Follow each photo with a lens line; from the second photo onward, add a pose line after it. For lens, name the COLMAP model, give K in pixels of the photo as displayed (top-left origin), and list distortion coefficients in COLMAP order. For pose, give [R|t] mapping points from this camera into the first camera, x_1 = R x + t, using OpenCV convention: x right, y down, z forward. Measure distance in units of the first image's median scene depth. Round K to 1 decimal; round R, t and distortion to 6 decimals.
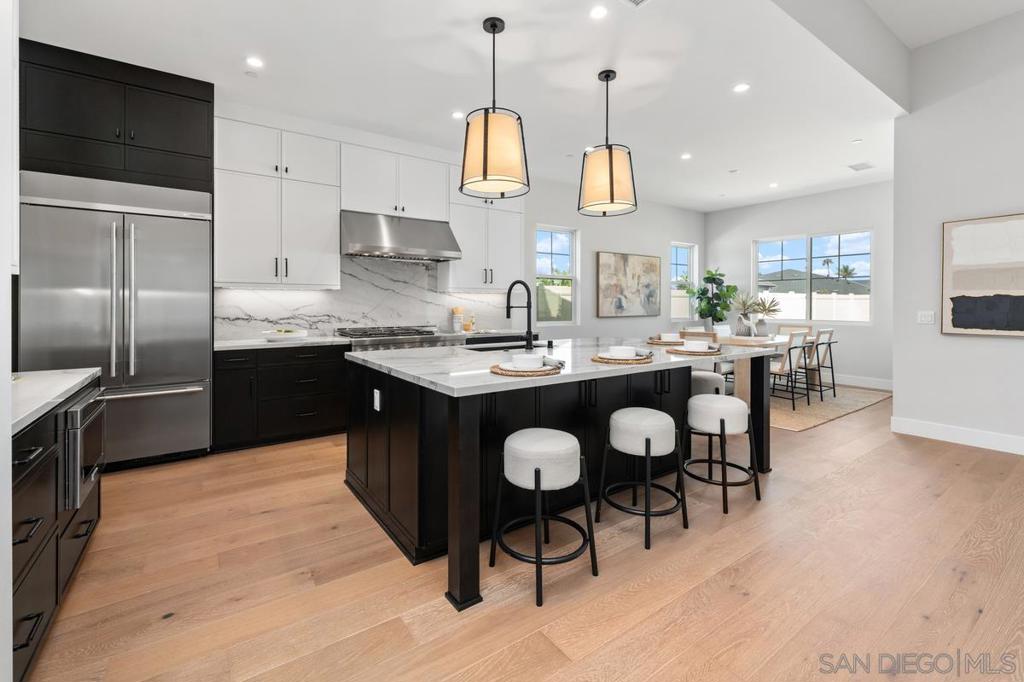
lens RADIAL K [[446.9, 0, 512.9], [0, 446.9, 305.0], [0, 0, 1]] dist [-0.002661, 0.000020]
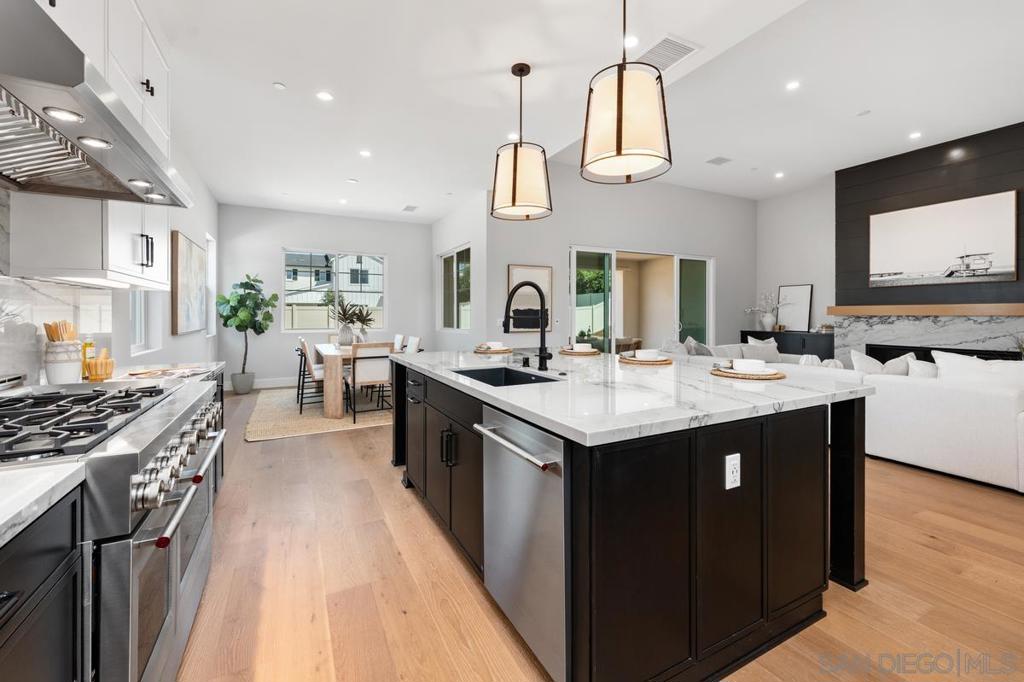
lens RADIAL K [[422.7, 0, 510.0], [0, 422.7, 317.1], [0, 0, 1]] dist [0.005322, 0.000118]
pose [[0.137034, -0.004986, 0.990554, -0.546666], [0.000730, 0.999988, 0.004932, 0.001253], [-0.990566, 0.000047, 0.137036, 0.728706]]
